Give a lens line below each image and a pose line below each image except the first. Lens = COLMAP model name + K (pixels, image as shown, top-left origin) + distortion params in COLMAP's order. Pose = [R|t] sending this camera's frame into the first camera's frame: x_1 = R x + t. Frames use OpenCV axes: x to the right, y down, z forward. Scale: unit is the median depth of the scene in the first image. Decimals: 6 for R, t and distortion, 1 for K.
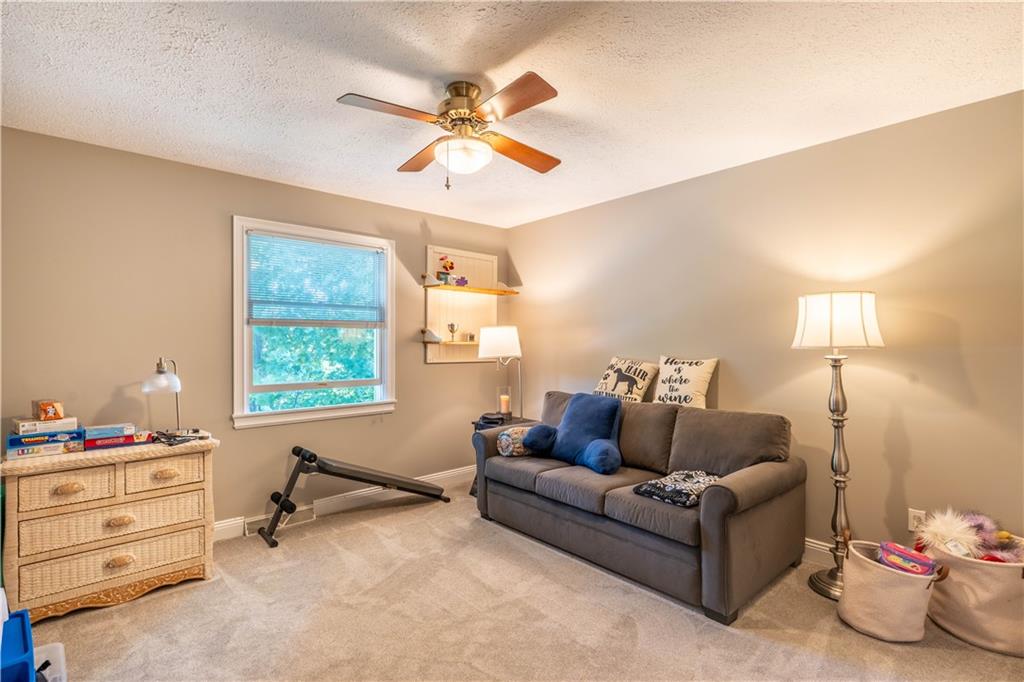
lens RADIAL K [[472.5, 0, 514.7], [0, 472.5, 342.3], [0, 0, 1]] dist [0.008887, -0.004809]
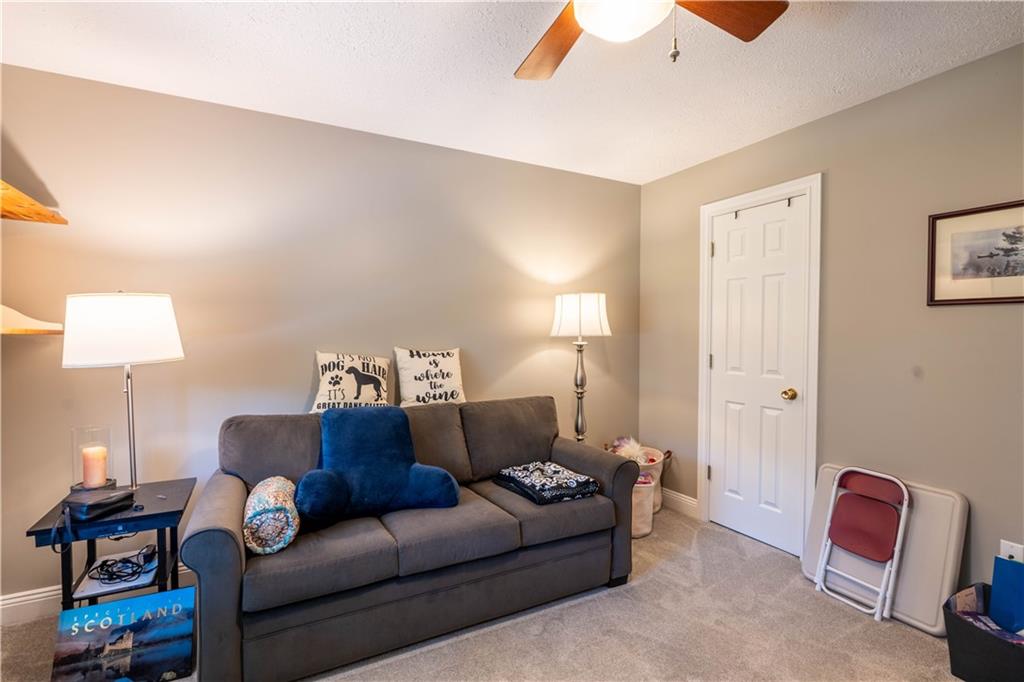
lens RADIAL K [[472.5, 0, 512.5], [0, 472.5, 346.1], [0, 0, 1]] dist [0.008887, -0.004809]
pose [[0.253632, -0.019480, 0.967105, -0.459129], [-0.001912, 0.999785, 0.020639, 0.009151], [-0.967299, -0.007084, 0.253540, 0.650375]]
